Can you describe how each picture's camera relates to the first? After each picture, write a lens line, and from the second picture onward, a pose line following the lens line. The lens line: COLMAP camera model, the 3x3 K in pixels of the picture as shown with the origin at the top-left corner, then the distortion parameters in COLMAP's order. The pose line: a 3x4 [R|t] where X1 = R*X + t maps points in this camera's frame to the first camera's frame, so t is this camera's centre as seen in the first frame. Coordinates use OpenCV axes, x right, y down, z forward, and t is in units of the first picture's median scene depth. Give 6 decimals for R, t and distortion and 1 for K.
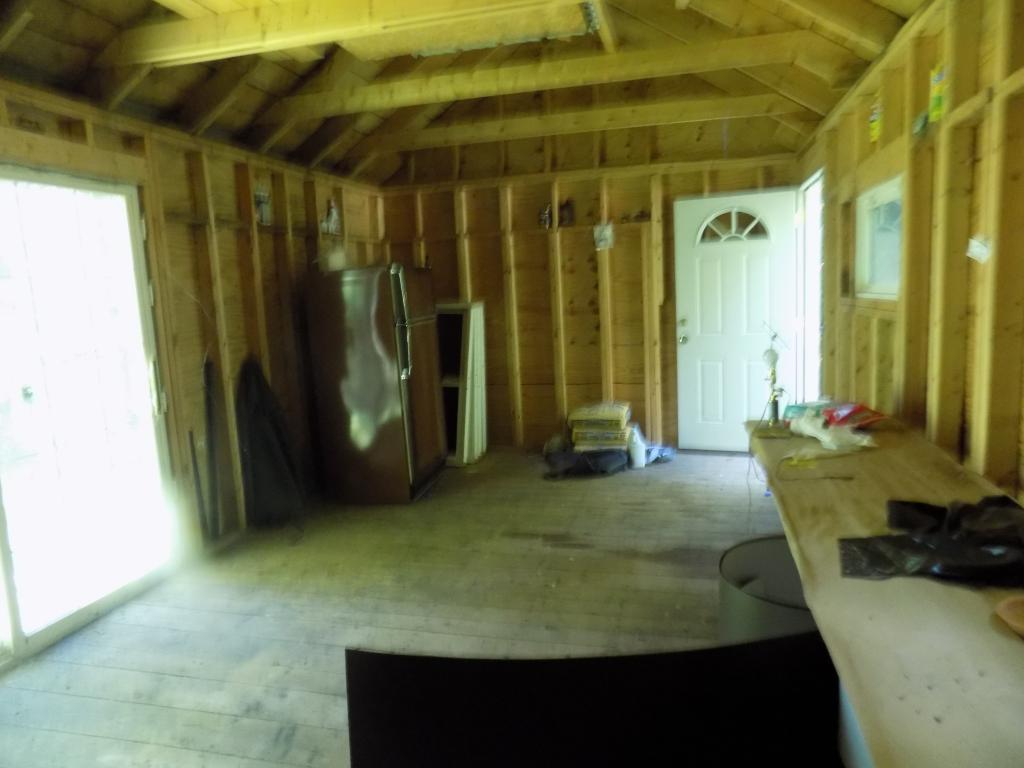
lens RADIAL K [[688.2, 0, 512.0], [0, 688.2, 384.0], [0, 0, 1]] dist [0.001604, 0.000808]
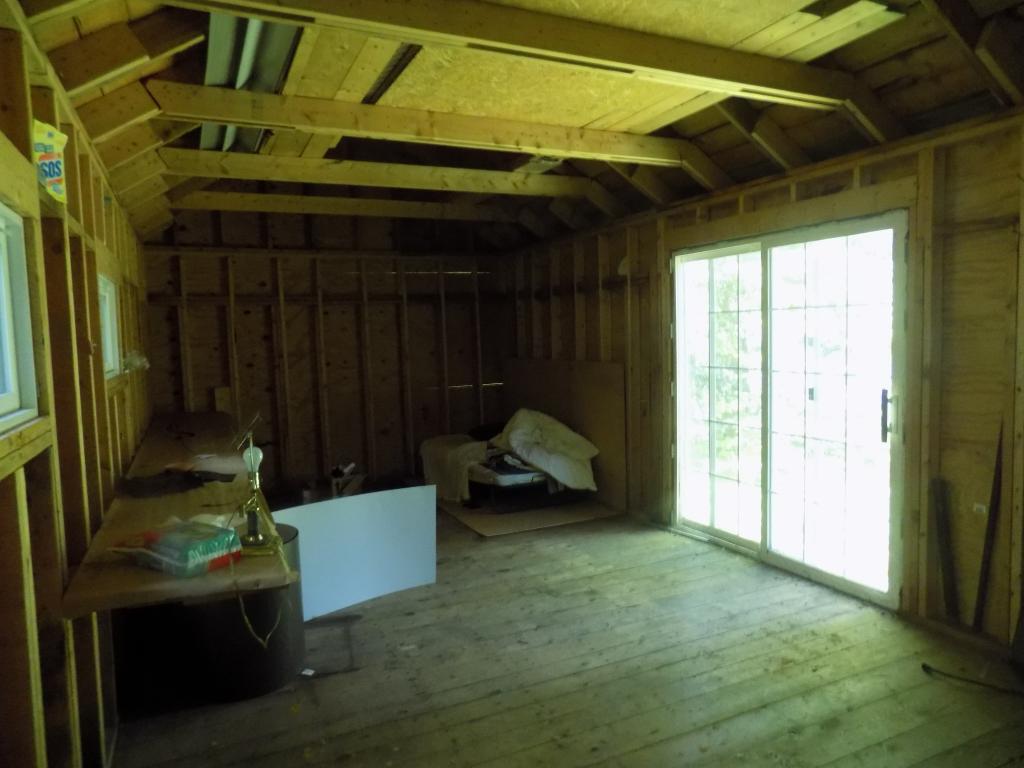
lens RADIAL K [[688.2, 0, 512.0], [0, 688.2, 384.0], [0, 0, 1]] dist [0.001604, 0.000808]
pose [[-0.768913, 0.116250, -0.628696, 0.577442], [-0.022683, 0.977752, 0.208534, -0.268095], [0.638950, 0.174606, -0.749170, 1.598633]]
